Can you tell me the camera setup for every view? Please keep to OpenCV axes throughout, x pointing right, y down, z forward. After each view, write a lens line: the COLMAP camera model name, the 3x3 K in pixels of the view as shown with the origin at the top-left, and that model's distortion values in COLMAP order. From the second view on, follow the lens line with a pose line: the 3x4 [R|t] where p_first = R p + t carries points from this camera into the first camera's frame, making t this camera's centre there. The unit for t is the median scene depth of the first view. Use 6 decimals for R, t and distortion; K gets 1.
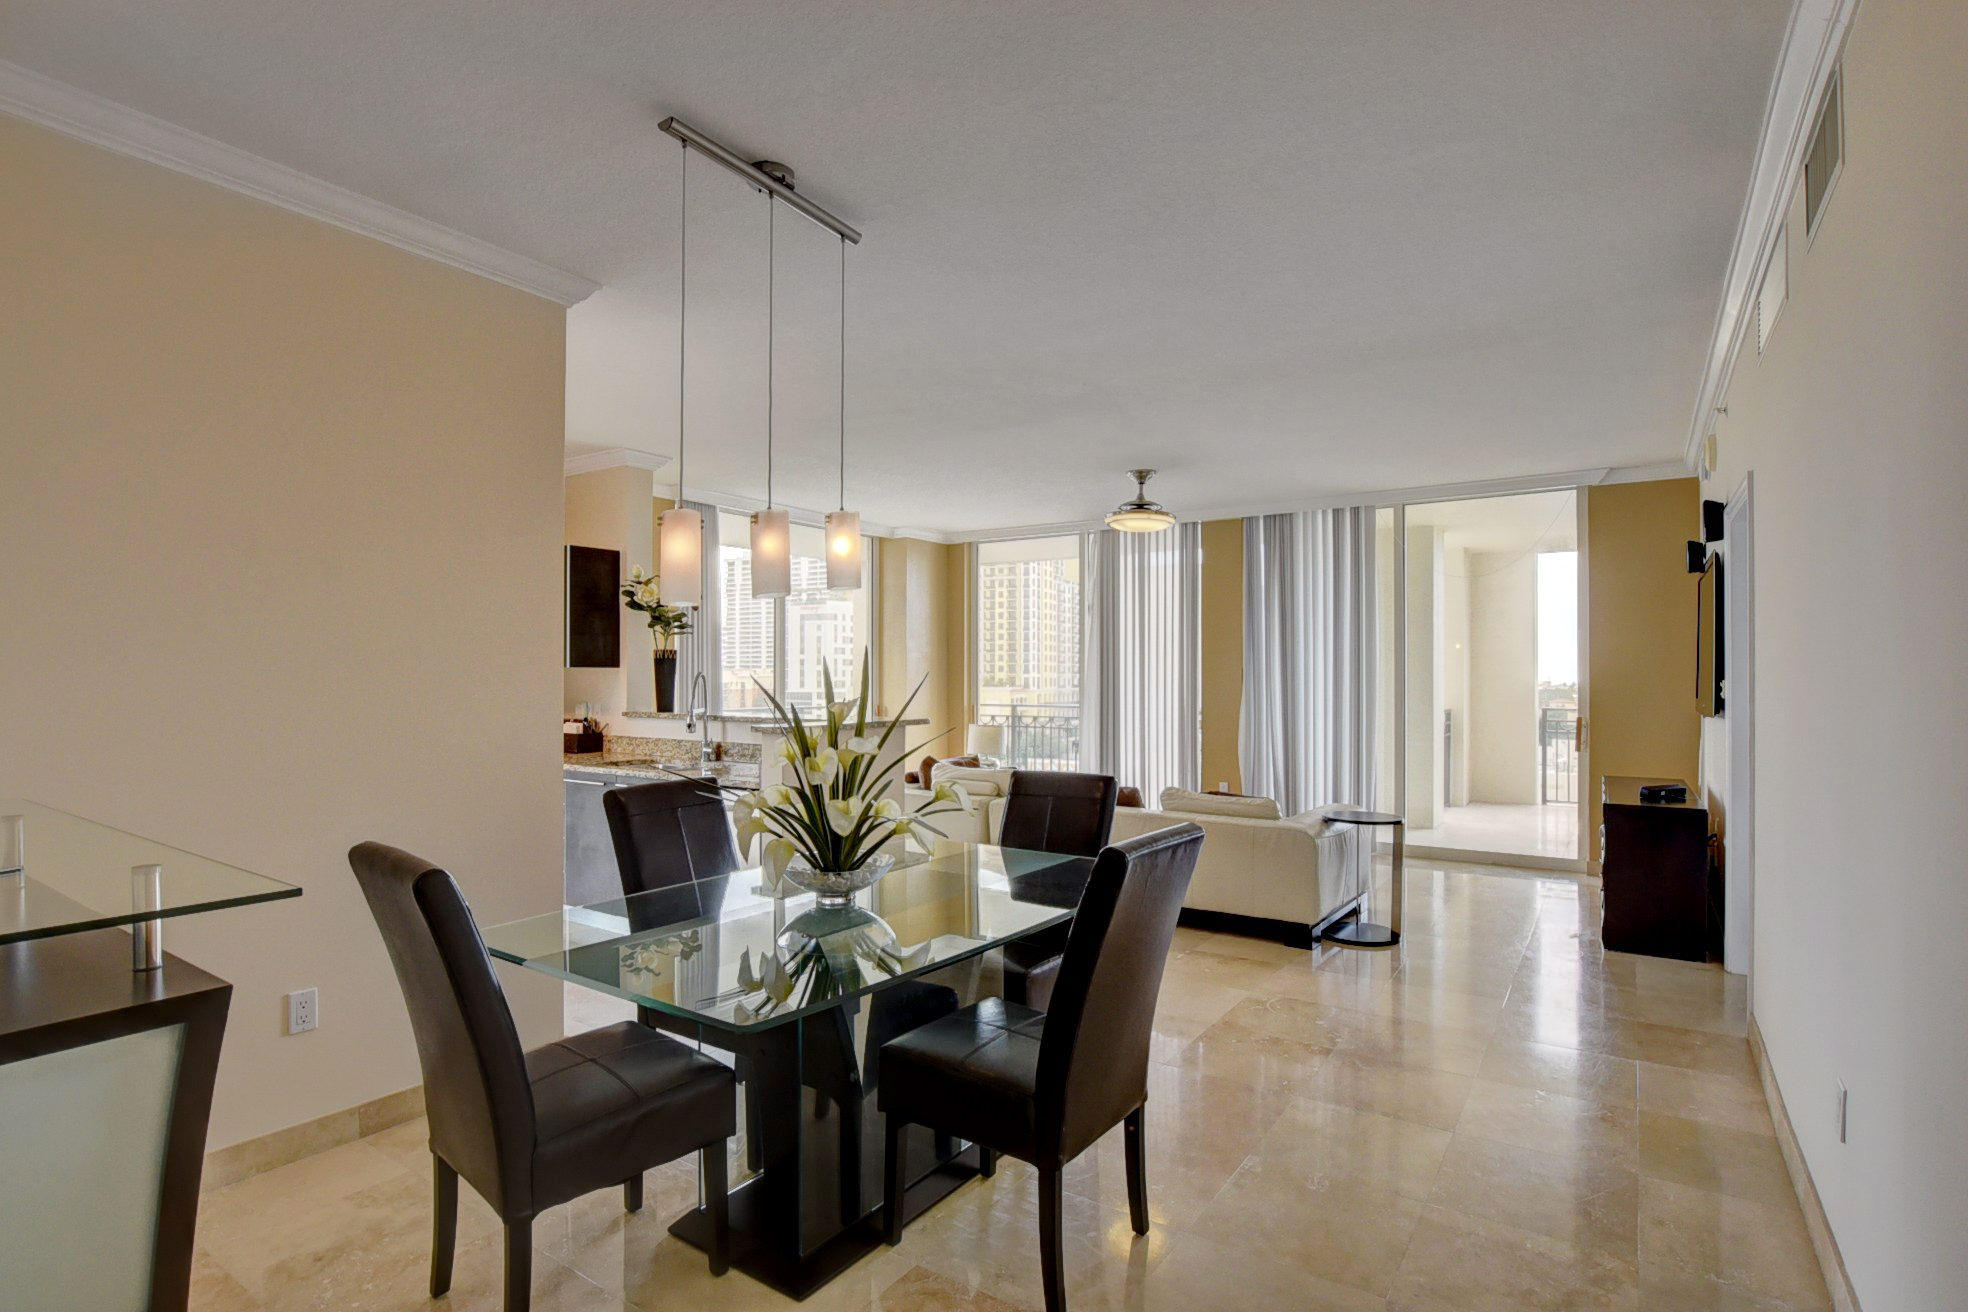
lens RADIAL K [[952.7, 0, 984.5], [0, 952.7, 675.3], [0, 0, 1]] dist [-0.032825, 0.003136]
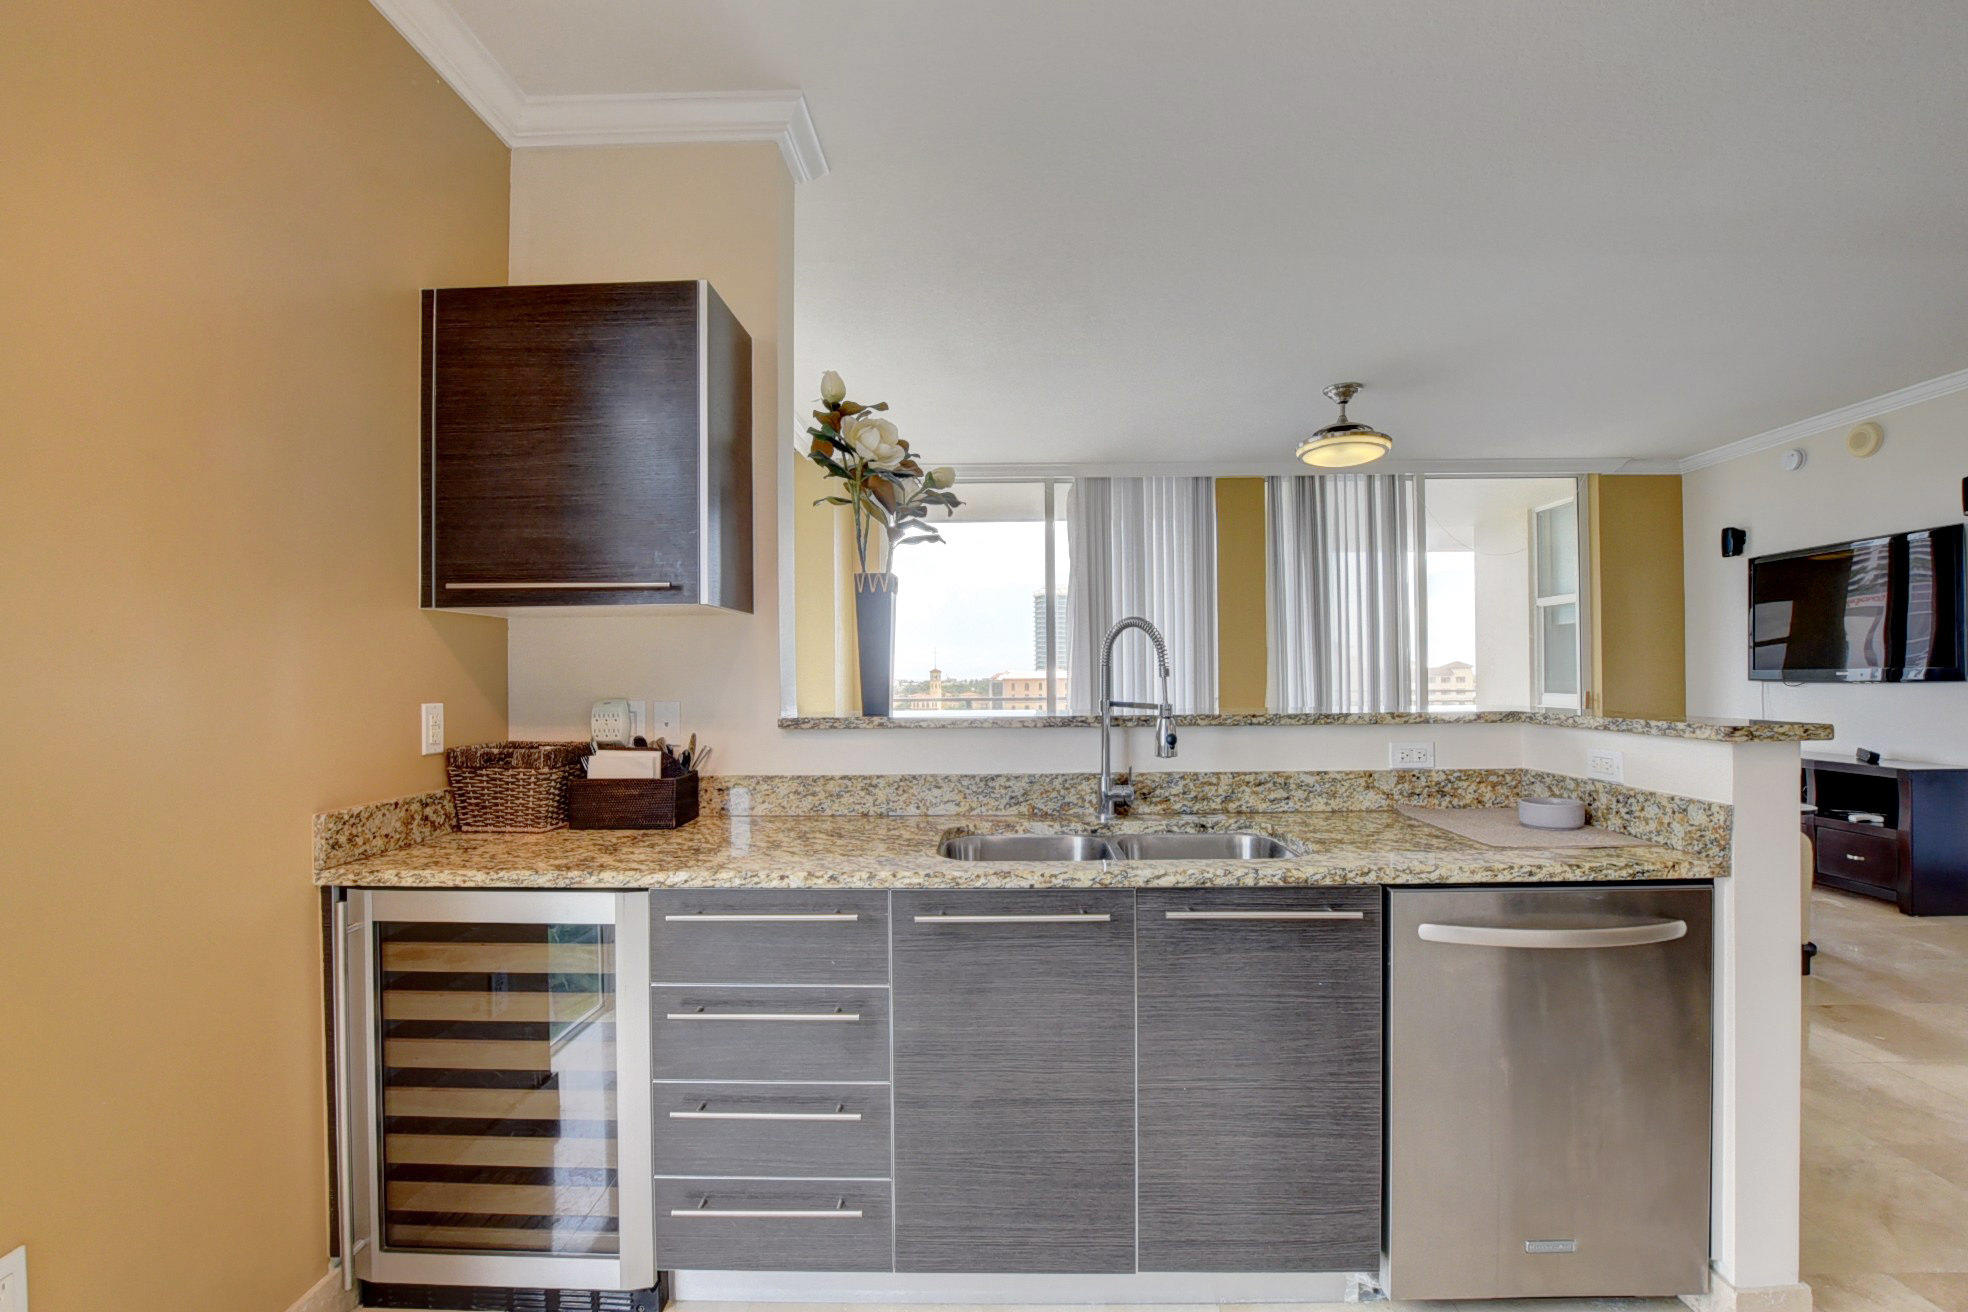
lens RADIAL K [[866.7, 0, 992.8], [0, 866.7, 670.5], [0, 0, 1]] dist [-0.034285, 0.004563]
pose [[0.835570, -0.006270, 0.549349, -0.464500], [0.009997, 0.999943, -0.003793, 0.018173], [-0.549294, 0.008661, 0.835584, 0.572828]]
